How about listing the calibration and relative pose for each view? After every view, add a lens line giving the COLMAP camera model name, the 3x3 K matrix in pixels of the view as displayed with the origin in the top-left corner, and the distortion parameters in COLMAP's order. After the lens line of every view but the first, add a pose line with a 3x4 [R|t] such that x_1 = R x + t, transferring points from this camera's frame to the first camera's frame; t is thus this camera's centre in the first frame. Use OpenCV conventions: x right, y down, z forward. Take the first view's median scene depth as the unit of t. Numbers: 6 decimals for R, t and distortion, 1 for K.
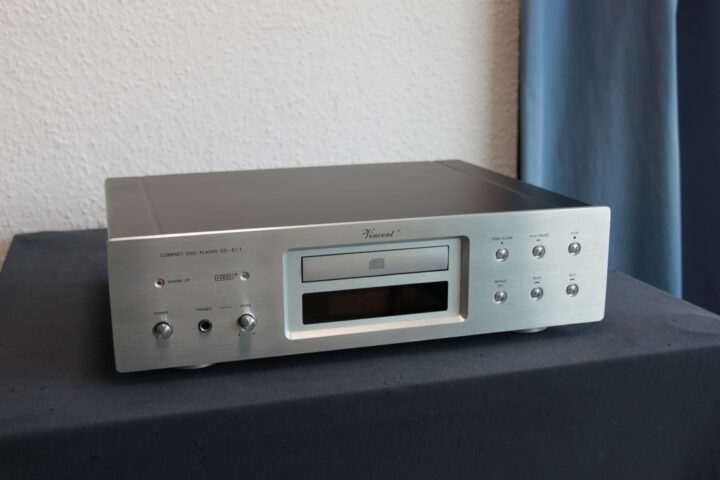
lens RADIAL K [[886.6, 0, 360.0], [0, 886.6, 240.0], [0, 0, 1]] dist [-0.063390, 0.096463]
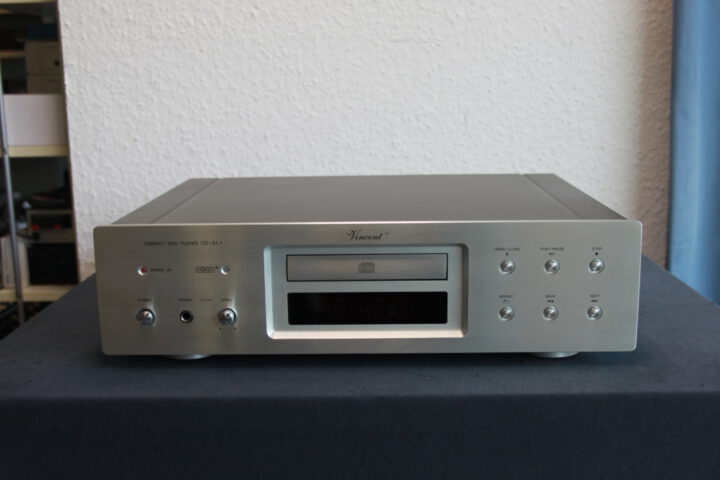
lens RADIAL K [[886.6, 0, 360.0], [0, 886.6, 240.0], [0, 0, 1]] dist [-0.063390, 0.096463]
pose [[0.953608, 0.051886, -0.296547, 0.169546], [-0.062036, 0.997763, -0.024912, 0.012342], [0.294591, 0.042153, 0.954693, 0.048382]]
